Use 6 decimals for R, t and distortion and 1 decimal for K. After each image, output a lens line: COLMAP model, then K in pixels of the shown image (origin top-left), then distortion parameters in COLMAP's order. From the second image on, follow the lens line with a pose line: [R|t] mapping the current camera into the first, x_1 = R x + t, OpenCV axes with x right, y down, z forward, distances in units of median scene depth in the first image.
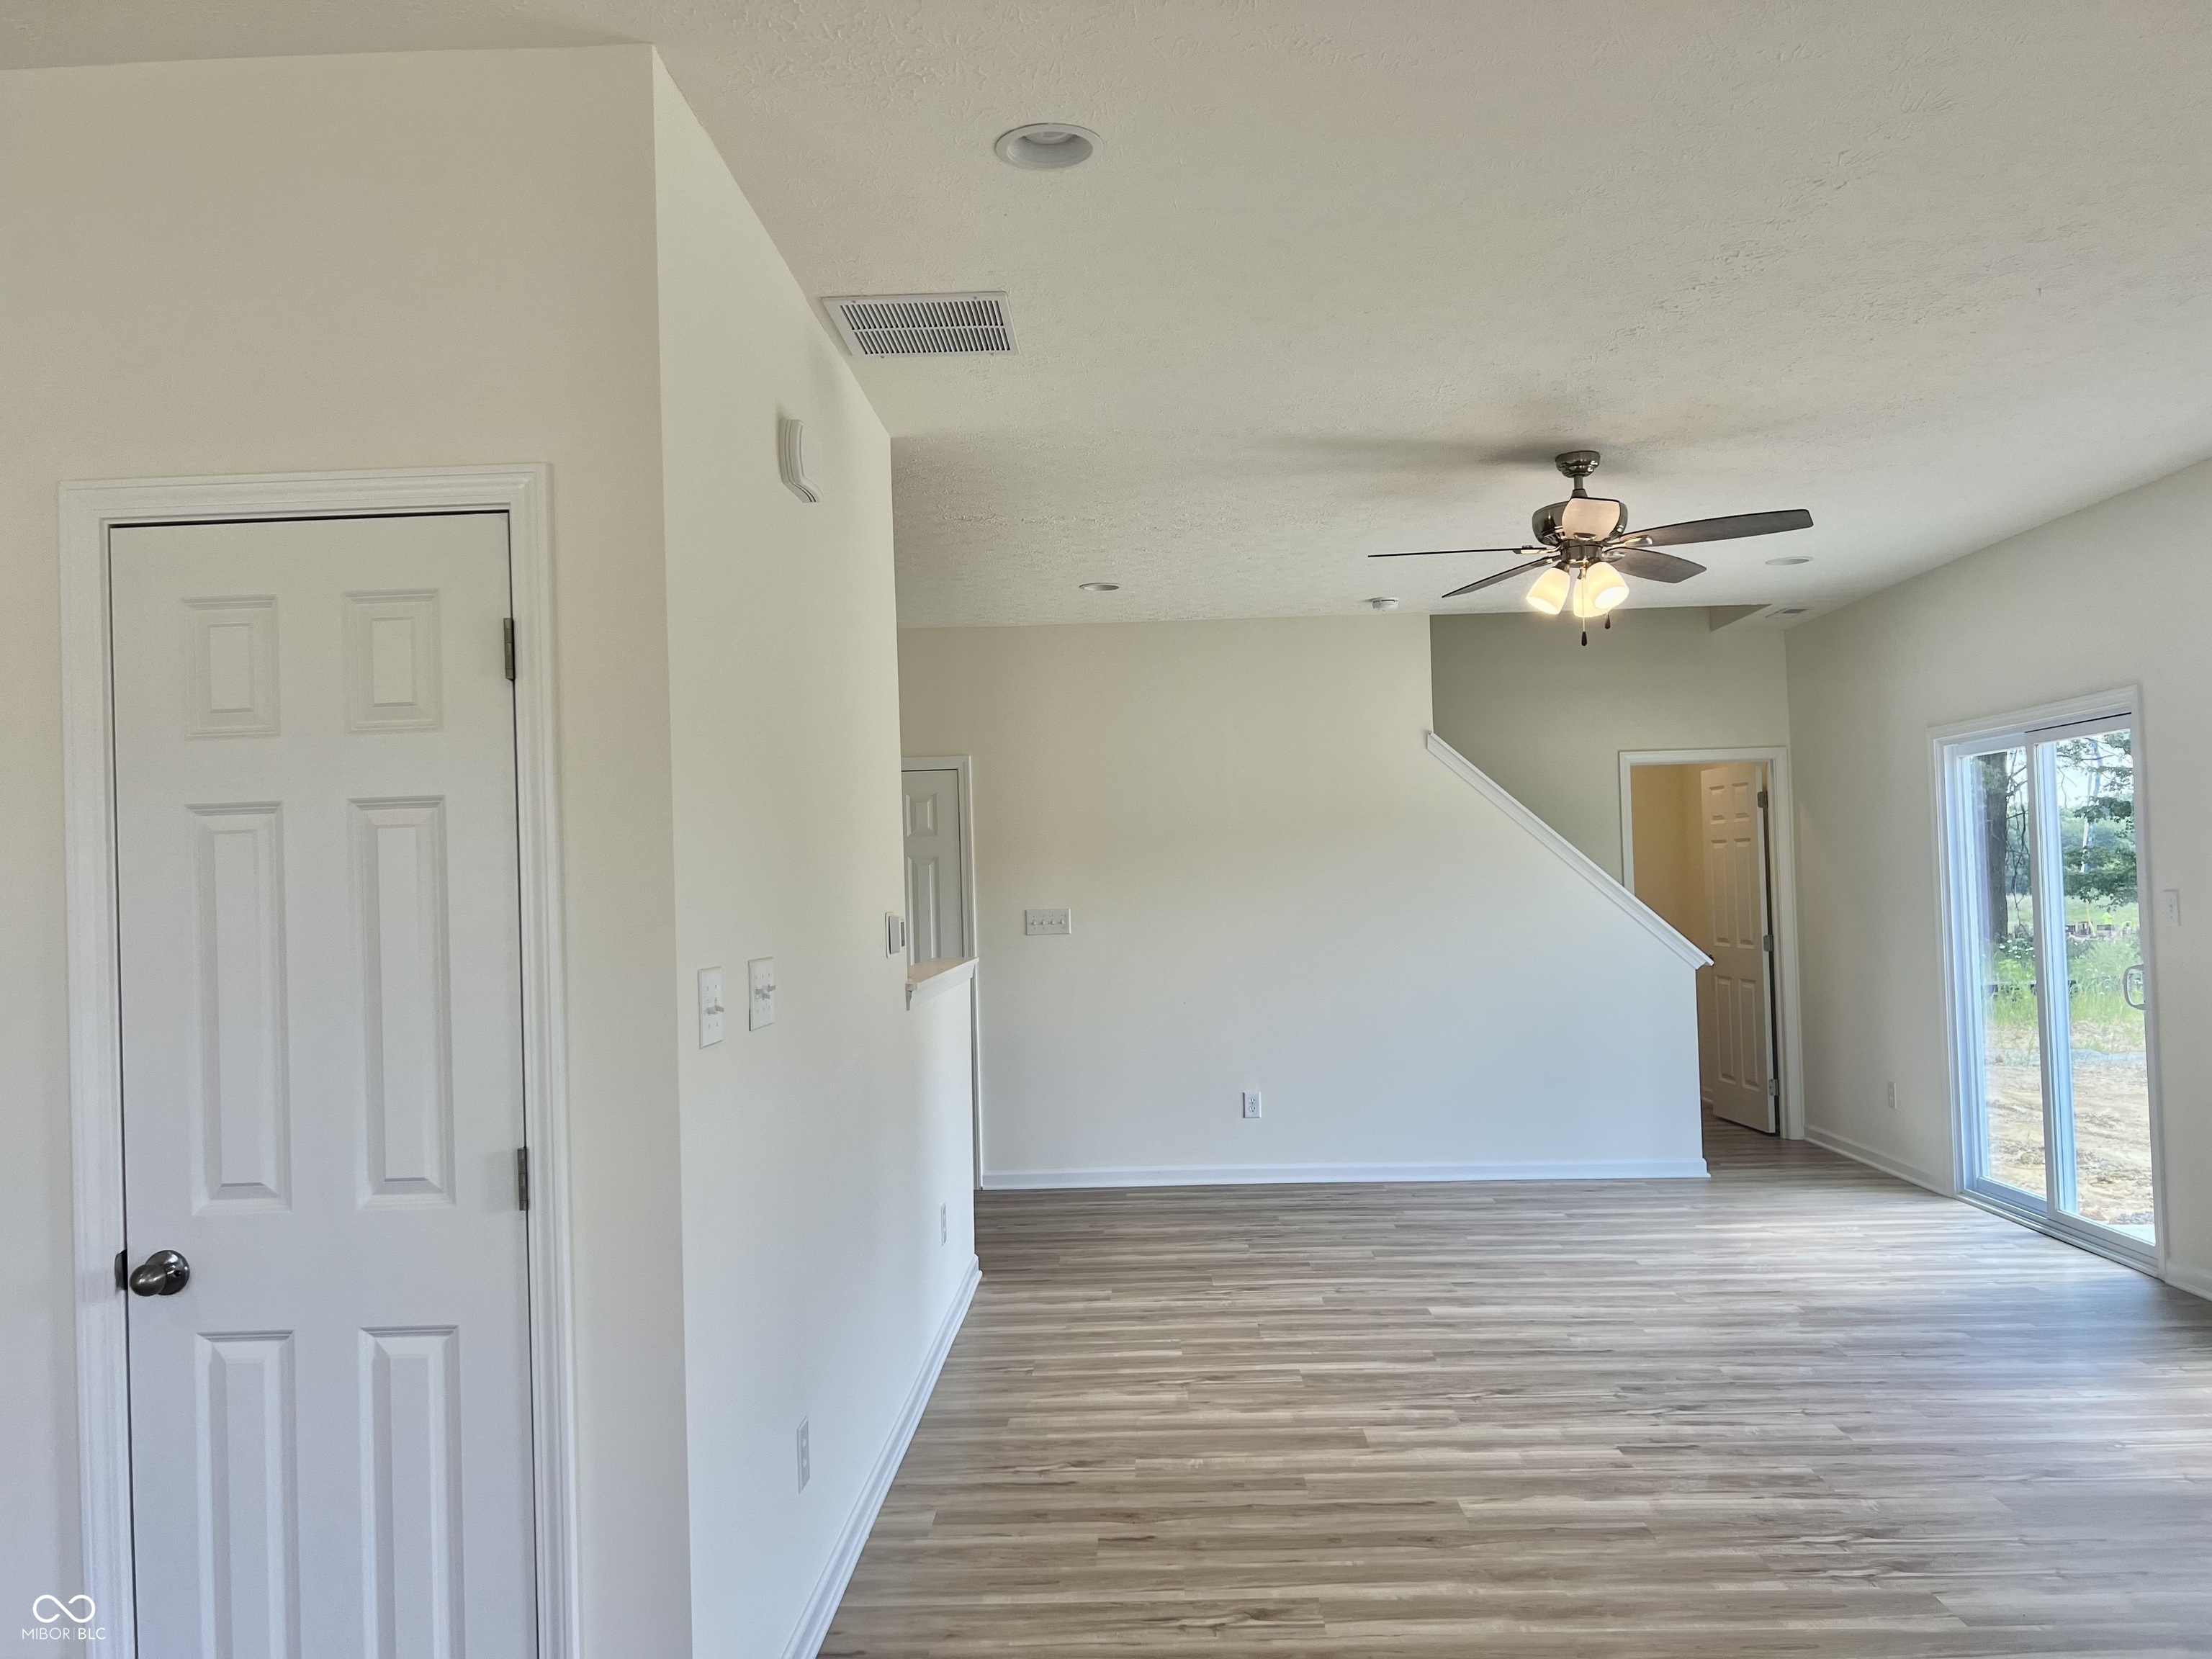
lens RADIAL K [[1670.7, 0, 1109.6], [0, 1670.7, 839.0], [0, 0, 1]] dist [0.039820, -0.040226]
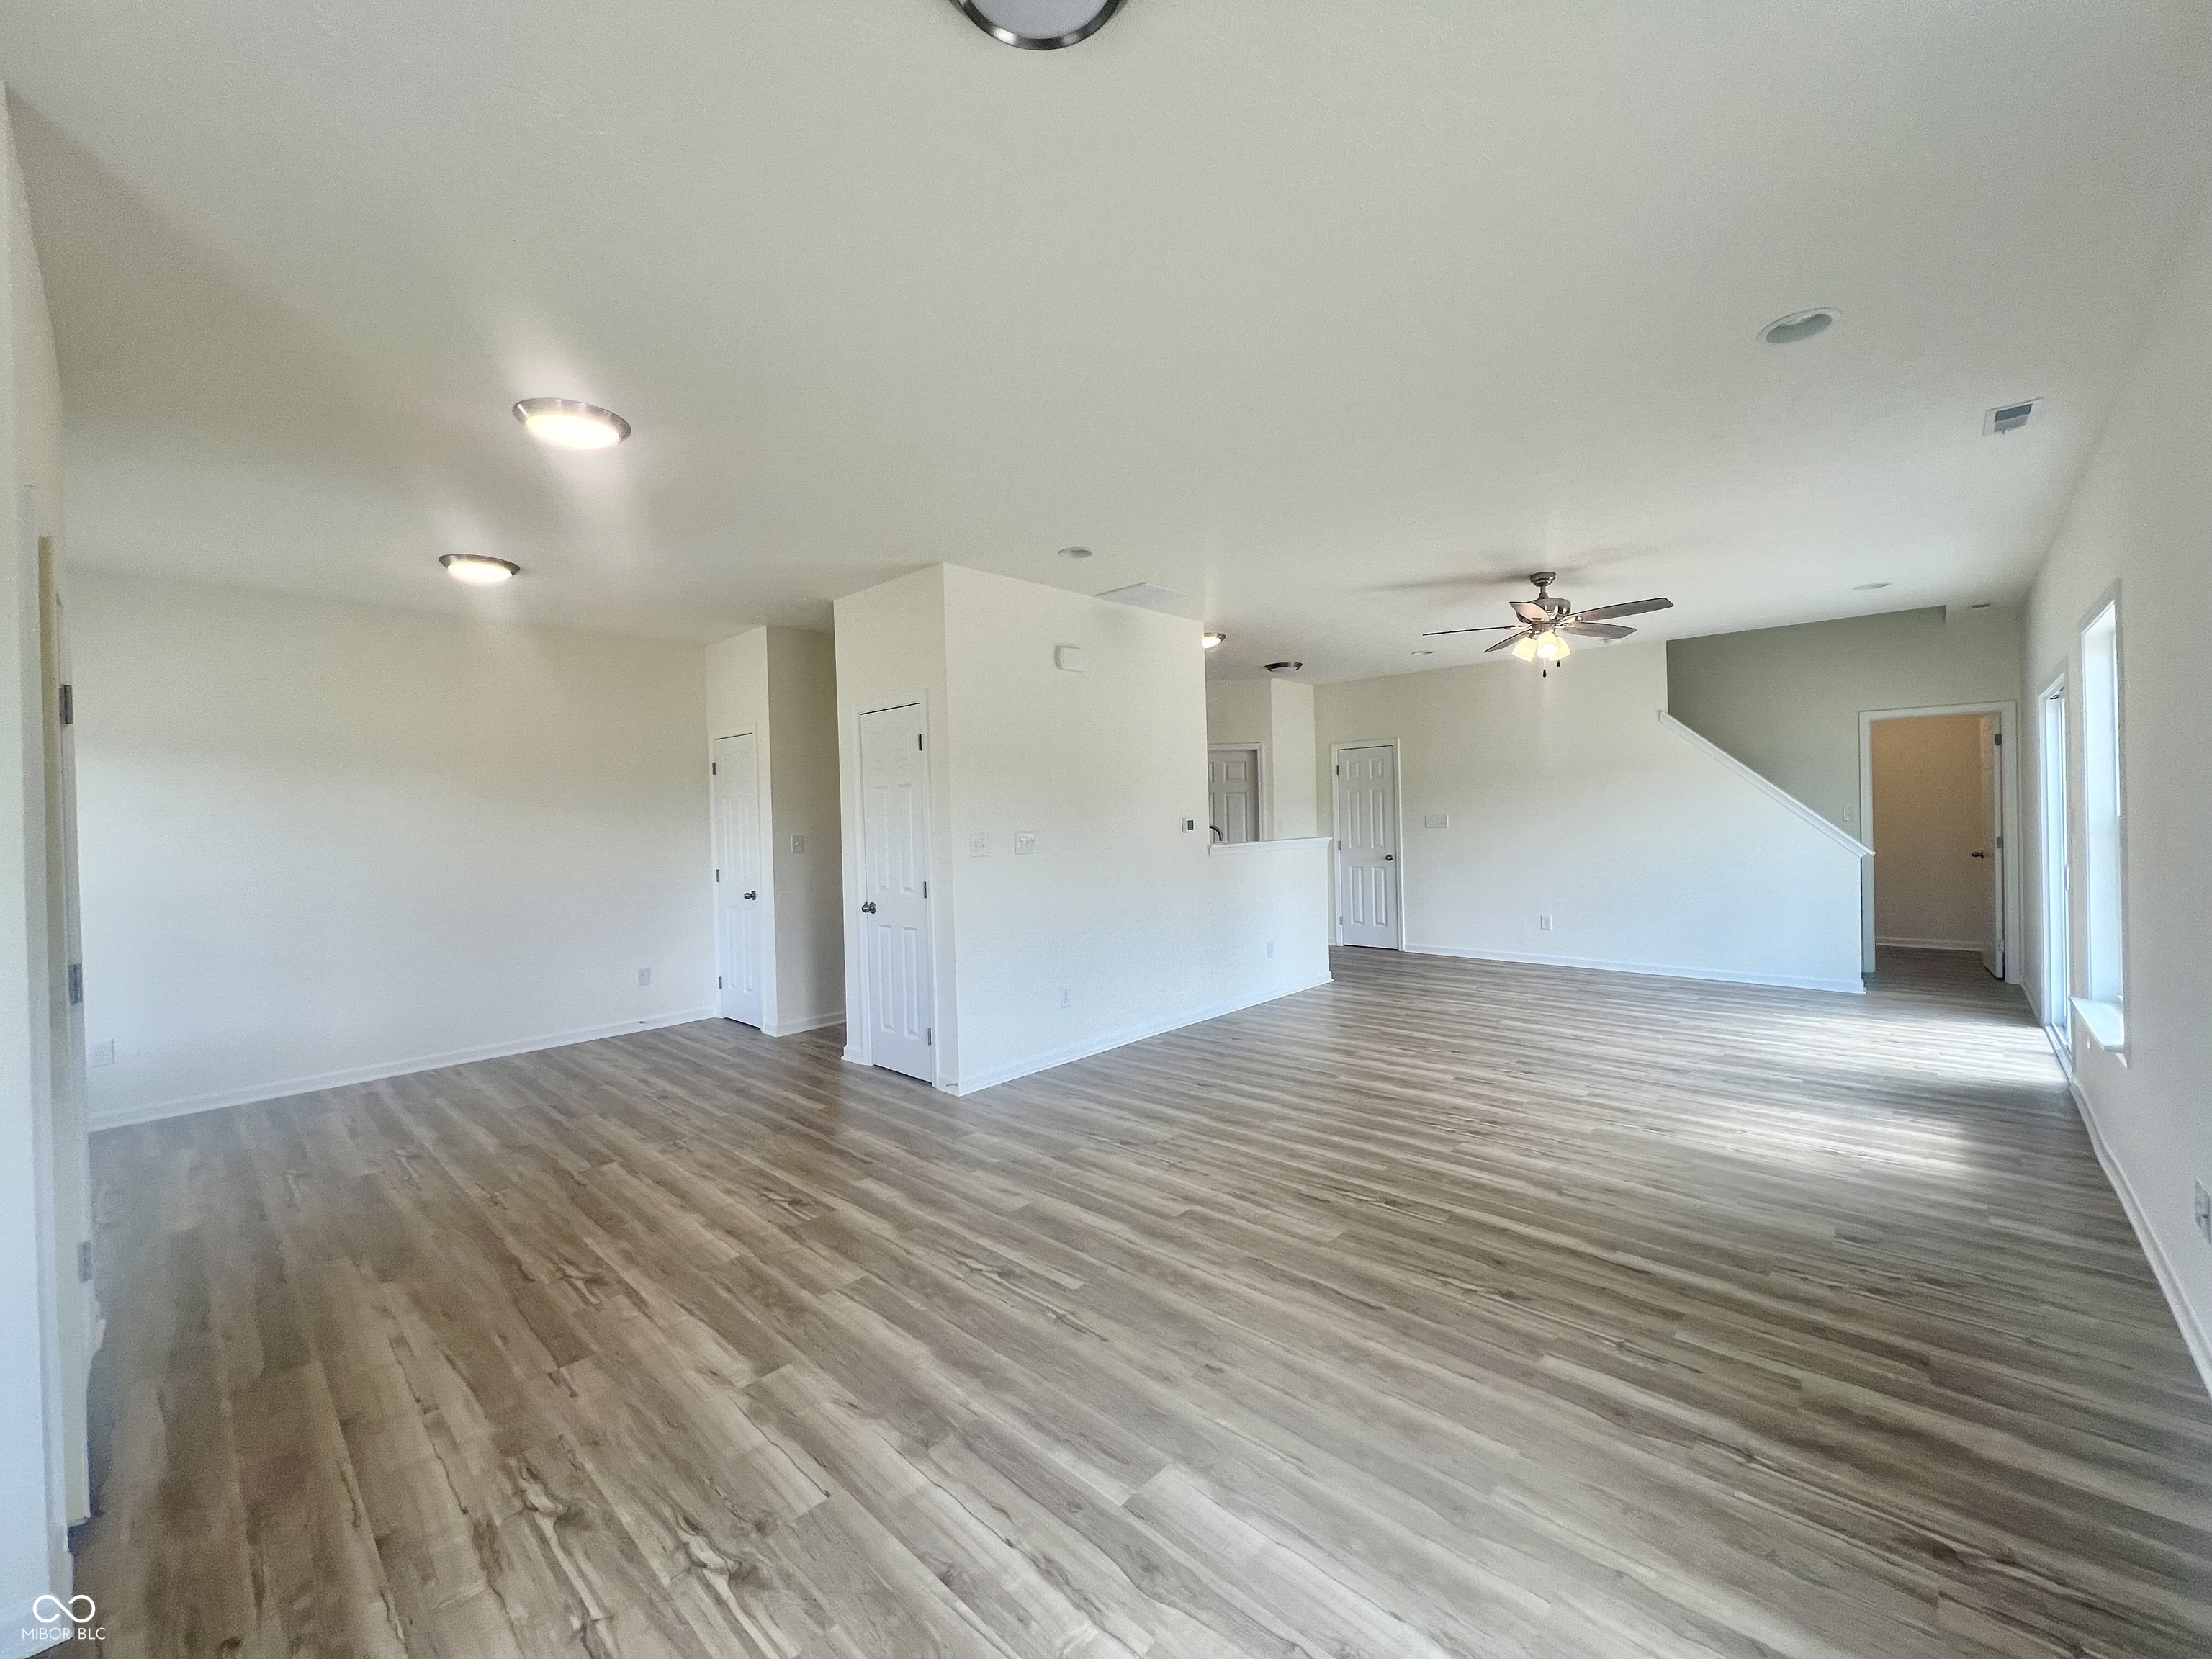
lens RADIAL K [[888.9, 0, 1099.4], [0, 888.9, 819.3], [0, 0, 1]] dist [-0.002483, 0.001579]
pose [[0.744701, 0.012421, -0.667283, 0.739472], [0.022381, 0.998800, 0.043569, -0.014382], [0.667023, -0.047380, 0.743529, -0.099479]]
